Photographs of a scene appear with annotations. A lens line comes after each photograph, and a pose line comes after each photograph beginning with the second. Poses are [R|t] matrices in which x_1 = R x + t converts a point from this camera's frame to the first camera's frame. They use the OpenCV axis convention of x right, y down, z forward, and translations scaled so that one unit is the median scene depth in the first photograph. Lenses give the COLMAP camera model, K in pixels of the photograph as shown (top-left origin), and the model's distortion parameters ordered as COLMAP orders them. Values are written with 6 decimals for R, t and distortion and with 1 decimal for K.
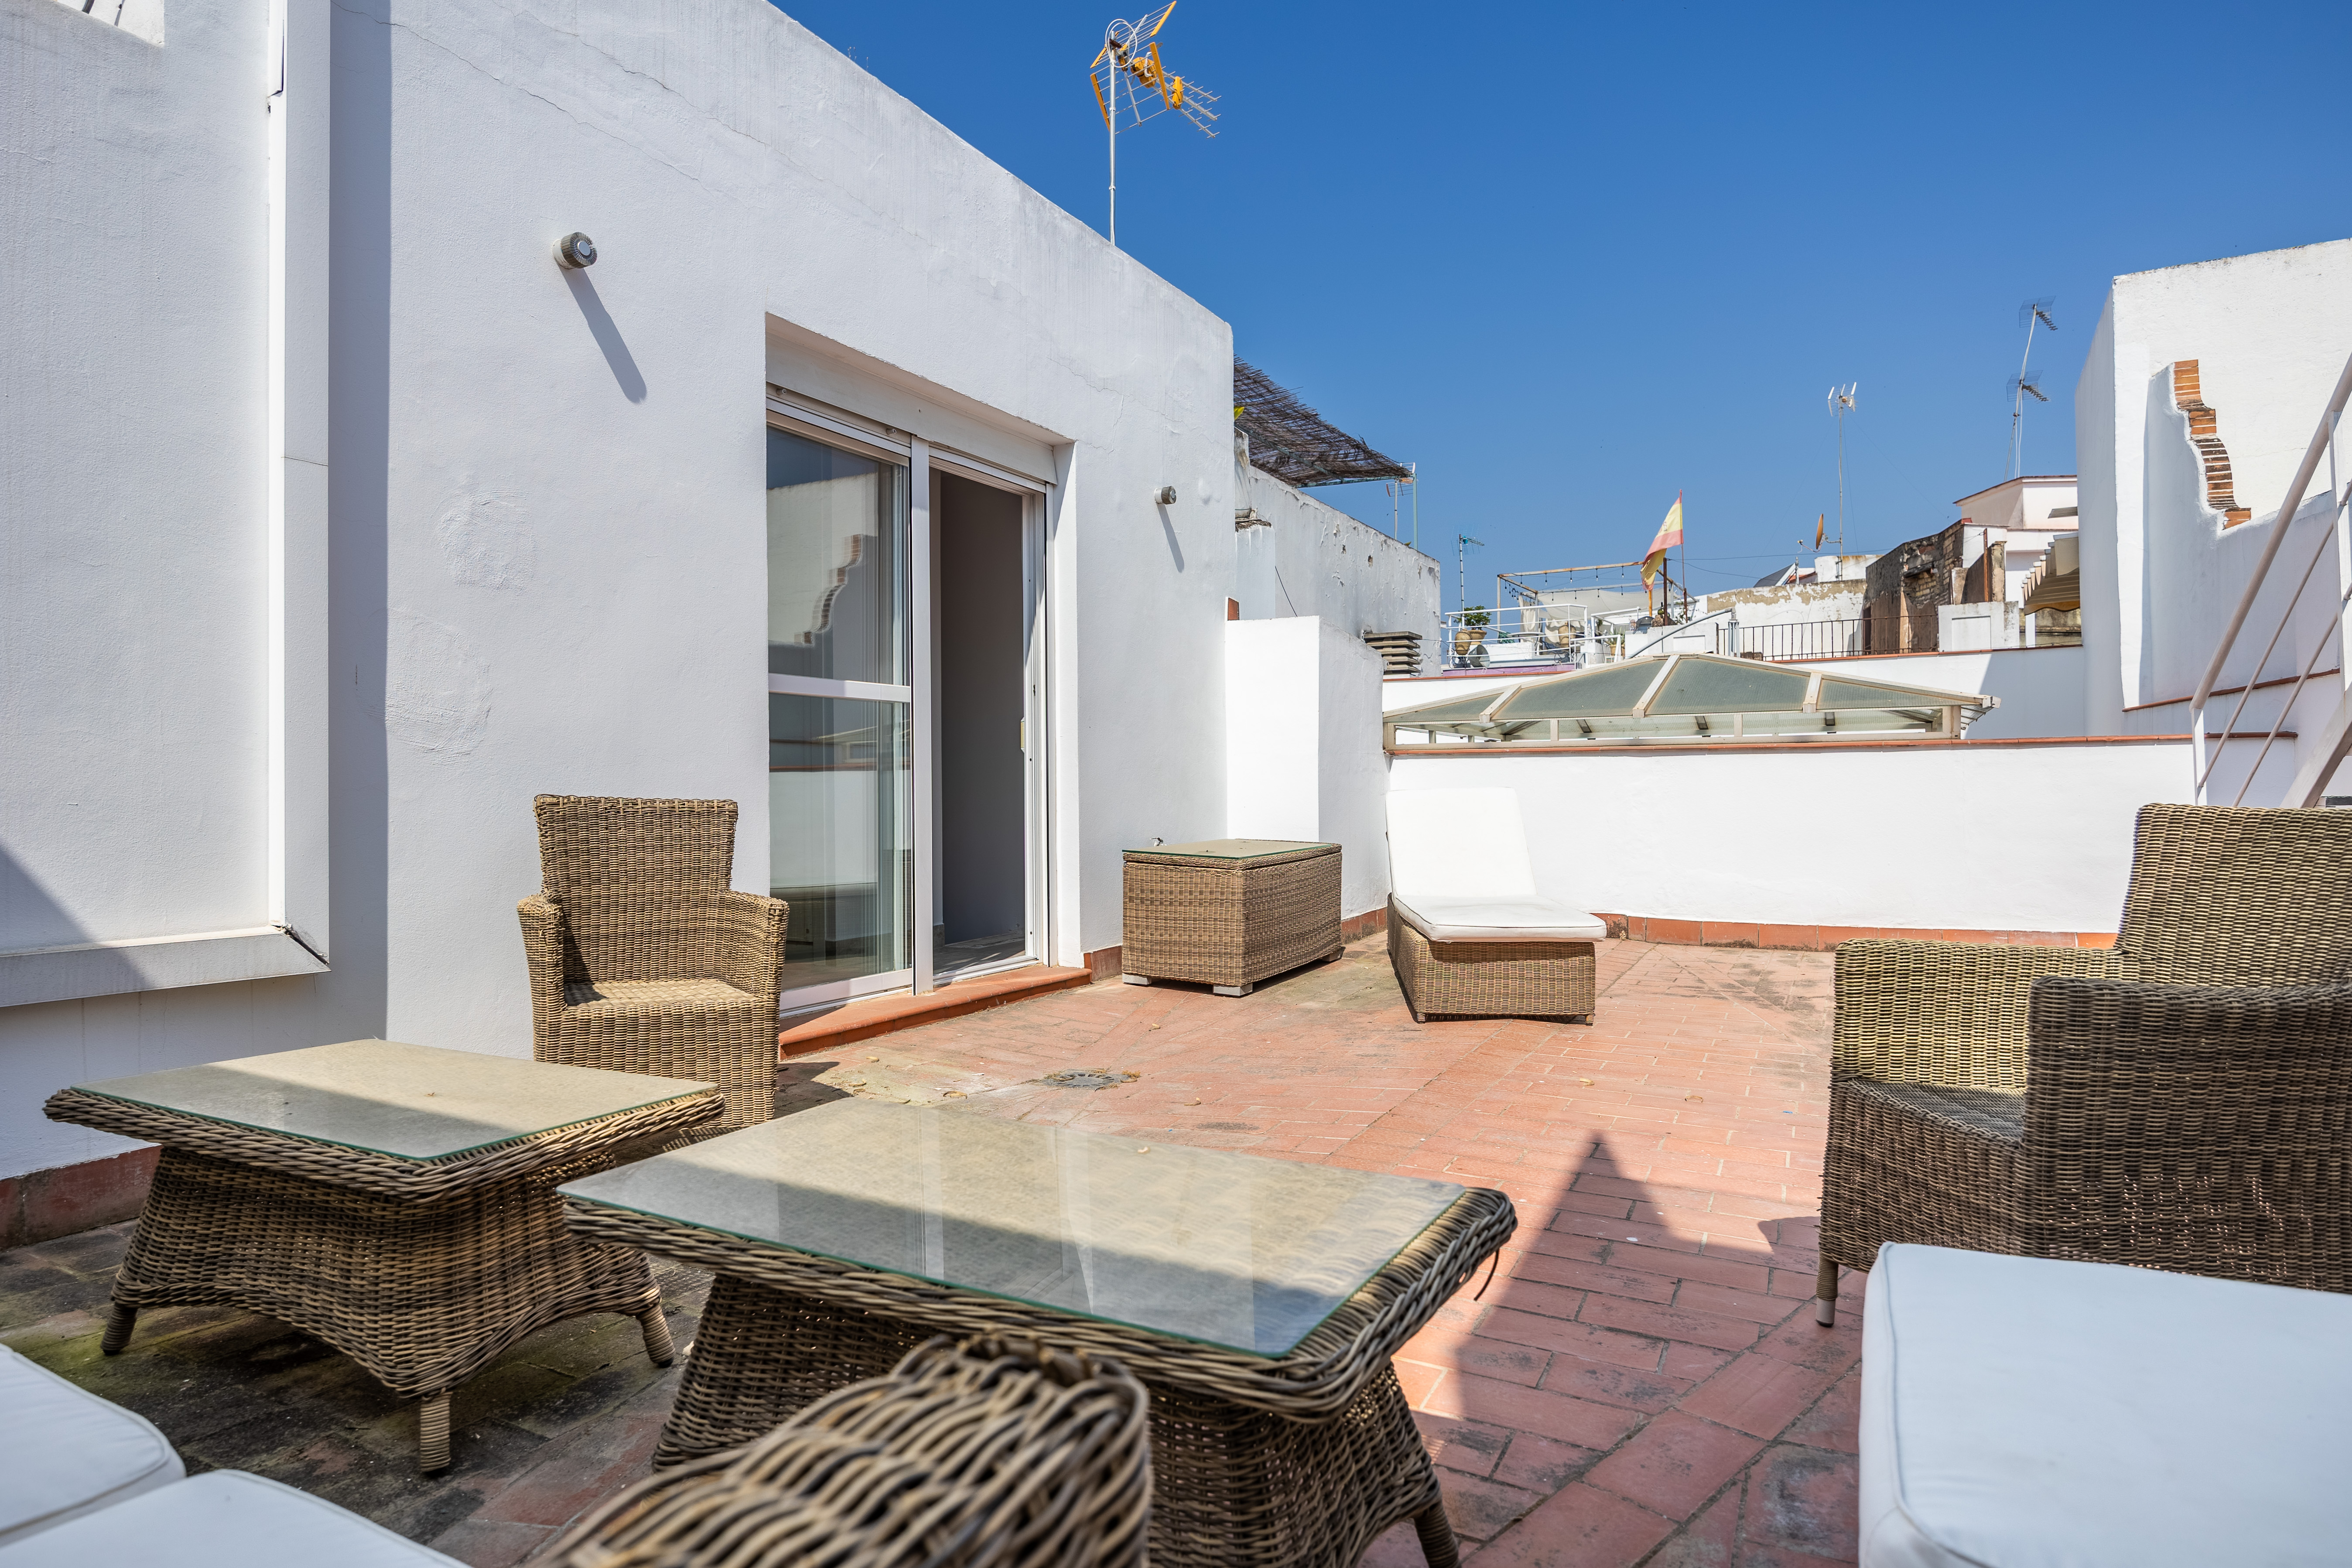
lens RADIAL K [[1306.0, 0, 1176.3], [0, 1306.0, 782.0], [0, 0, 1]] dist [-0.008912, -0.001371]
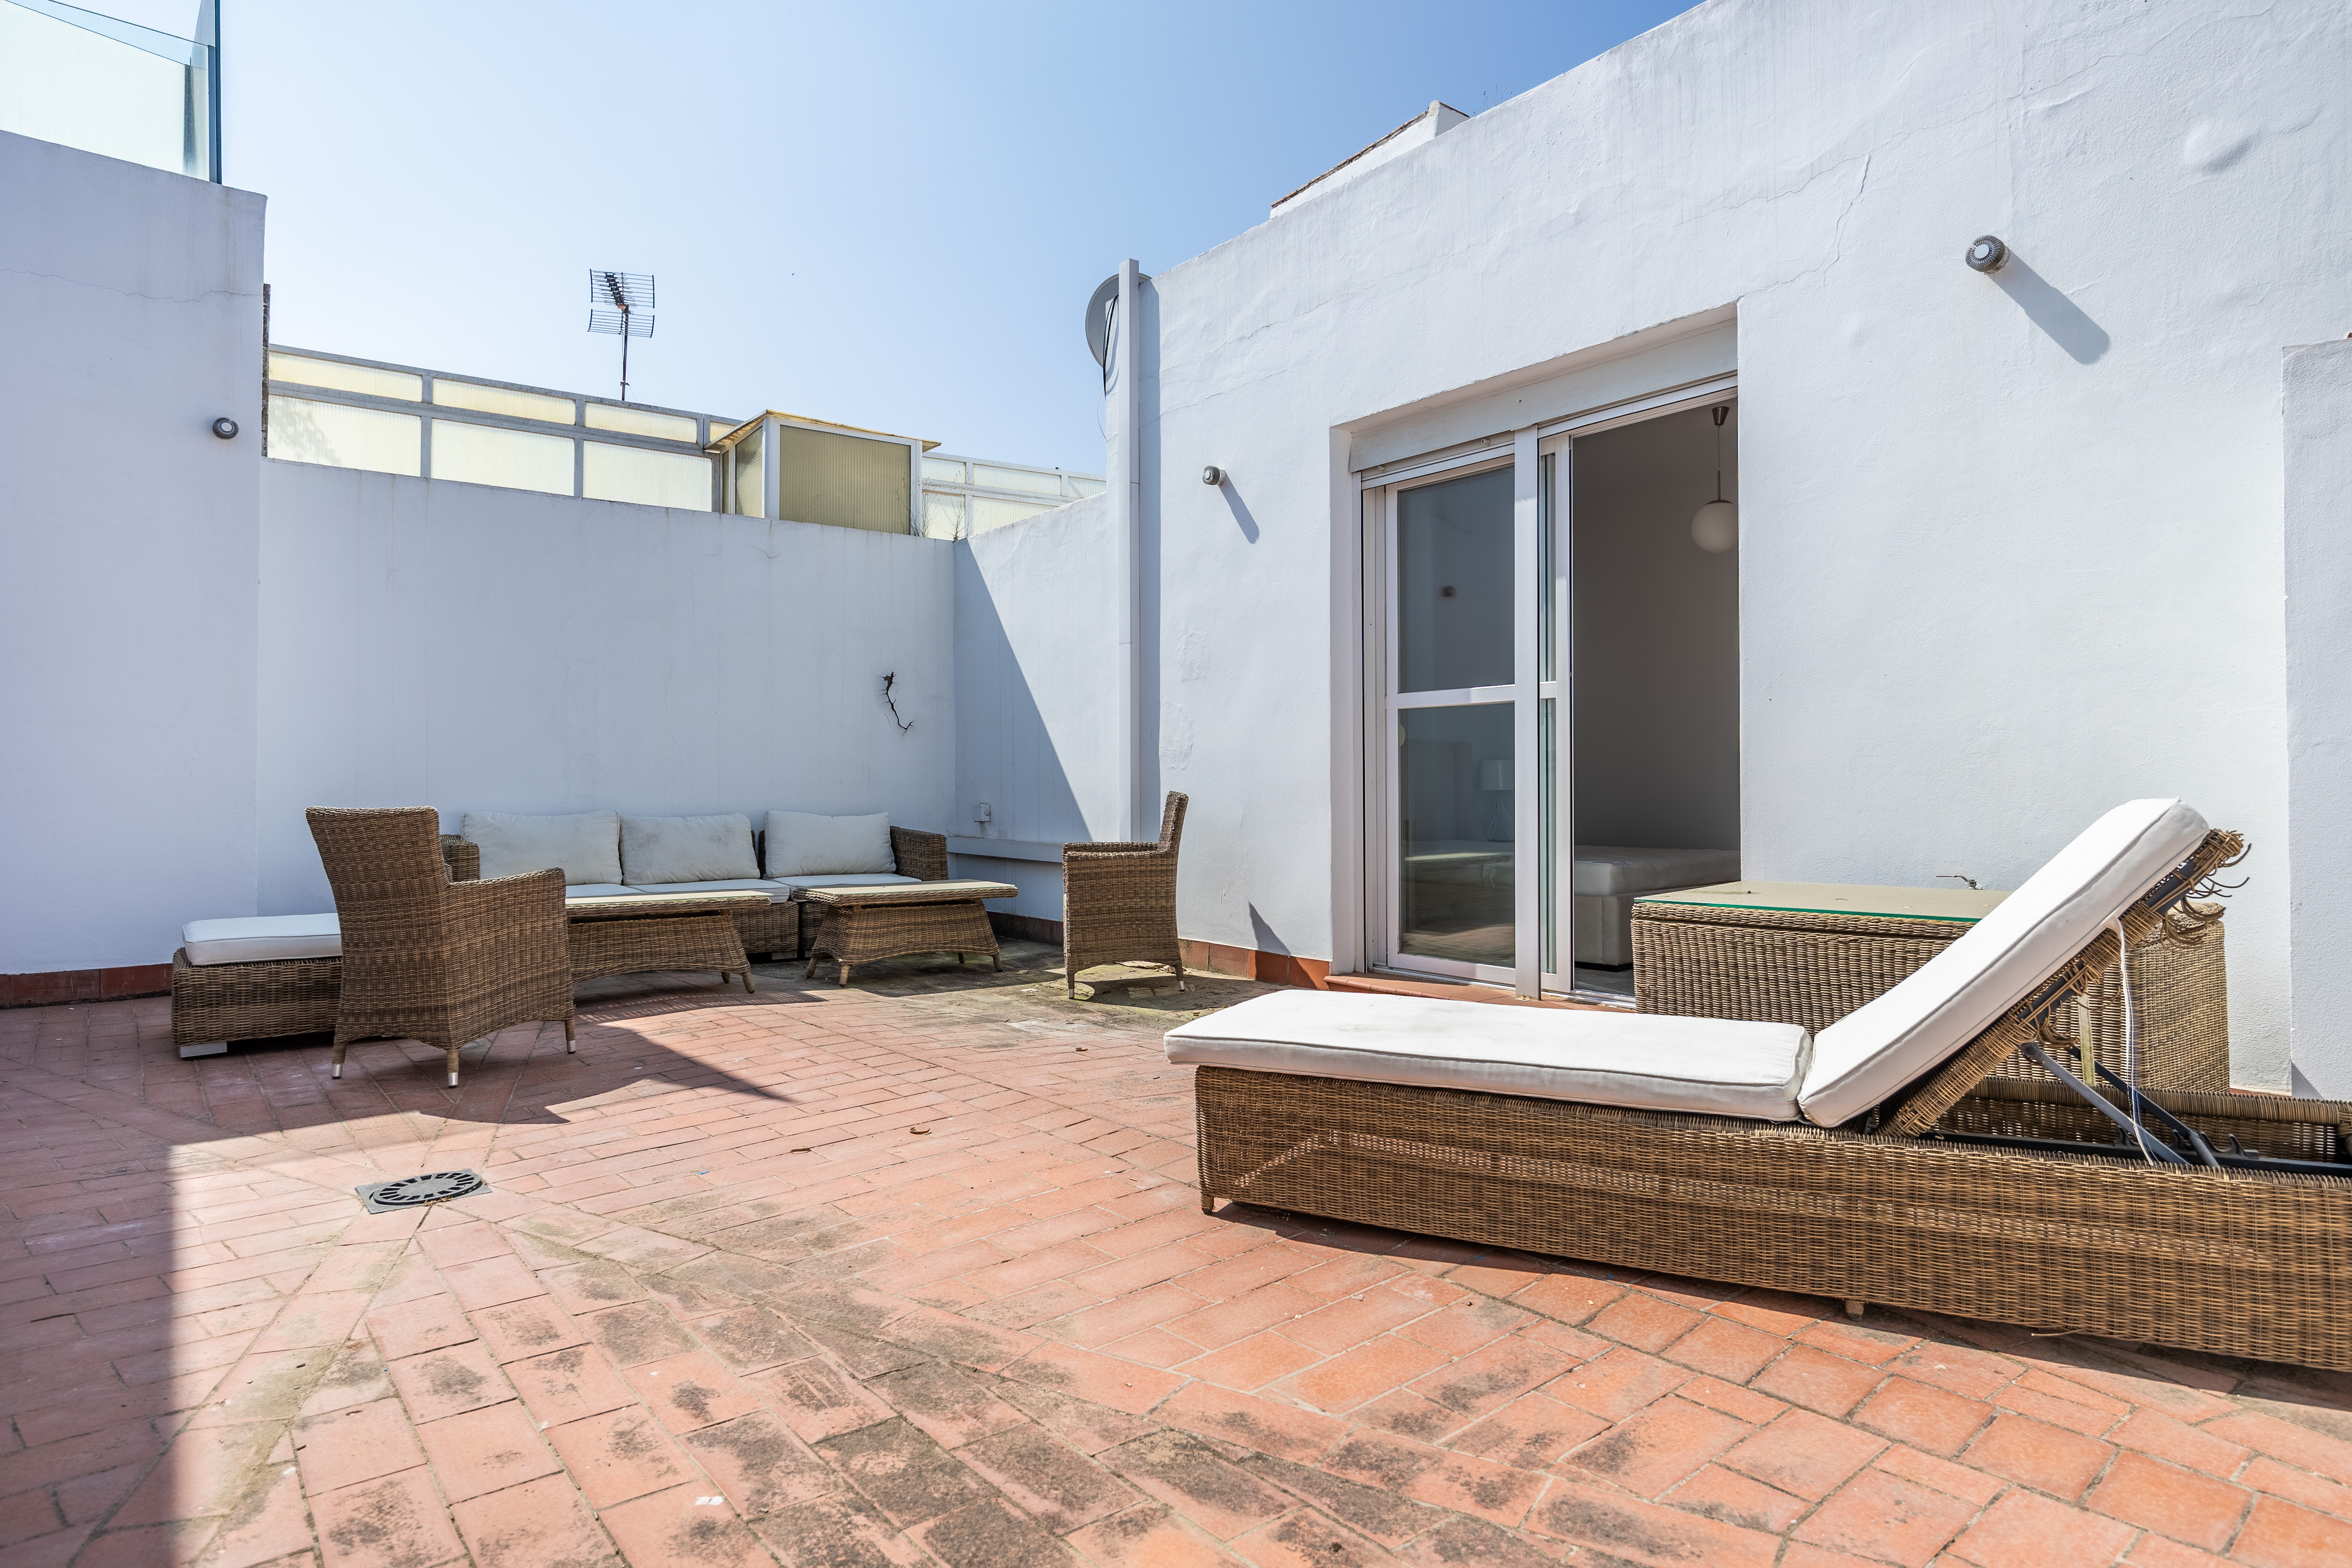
lens RADIAL K [[1306.0, 0, 1177.1], [0, 1306.0, 785.8], [0, 0, 1]] dist [-0.008912, -0.001371]
pose [[-0.387663, -0.006480, -0.921778, 0.884335], [0.001262, 0.999971, -0.007560, 0.012266], [0.921800, -0.004094, -0.387644, 1.257140]]
